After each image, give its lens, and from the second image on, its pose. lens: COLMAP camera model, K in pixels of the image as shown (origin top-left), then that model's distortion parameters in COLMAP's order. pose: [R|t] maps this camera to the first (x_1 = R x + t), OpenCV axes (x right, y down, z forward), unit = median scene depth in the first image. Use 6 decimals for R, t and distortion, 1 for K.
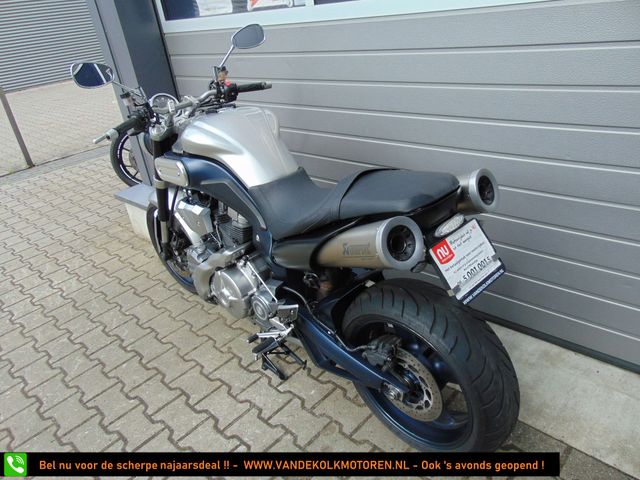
lens RADIAL K [[476.8, 0, 317.9], [0, 476.8, 240.5], [0, 0, 1]] dist [-0.019844, 0.046914]
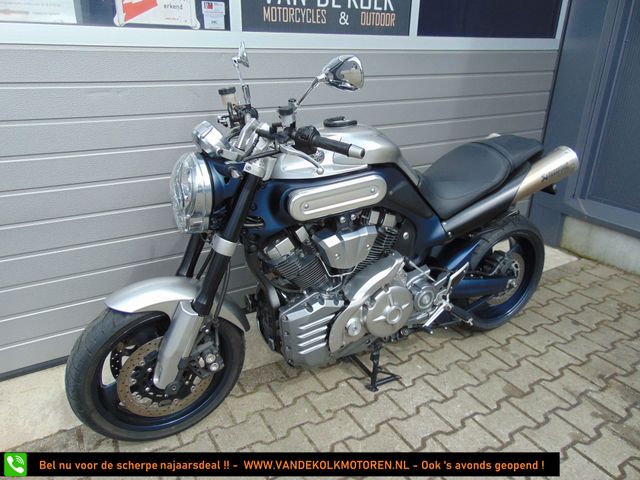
lens RADIAL K [[476.8, 0, 318.1], [0, 476.8, 239.0], [0, 0, 1]] dist [-0.019844, 0.046914]
pose [[0.270540, -0.246889, 0.930513, -0.963688], [0.399318, 0.908267, 0.124887, -0.172303], [-0.875987, 0.337783, 0.344310, 0.676061]]
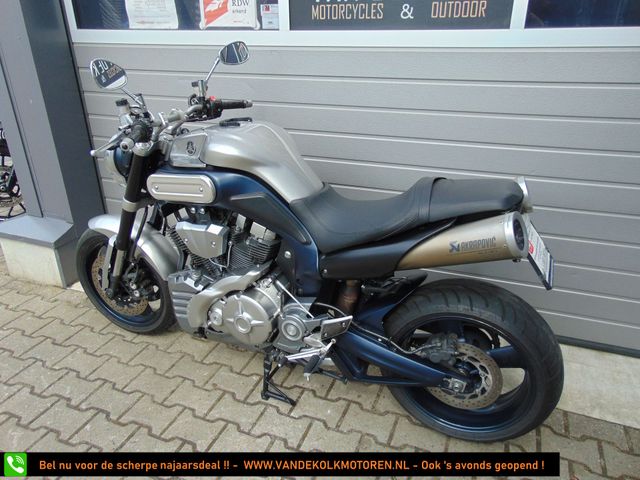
lens RADIAL K [[476.8, 0, 318.5], [0, 476.8, 239.2], [0, 0, 1]] dist [-0.019844, 0.046914]
pose [[0.923528, -0.044723, 0.380914, -0.361779], [0.075695, 0.994897, -0.066713, 0.027711], [-0.375986, 0.090444, 0.922201, 0.069436]]
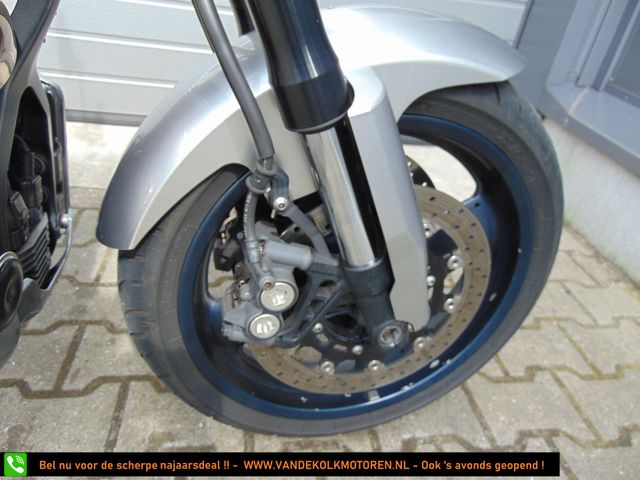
lens RADIAL K [[476.8, 0, 317.2], [0, 476.8, 239.8], [0, 0, 1]] dist [-0.019844, 0.046914]
pose [[0.589472, -0.259473, 0.764981, -0.100888], [0.172254, 0.965602, 0.194787, 0.265039], [-0.789209, 0.016950, 0.613891, 0.290180]]
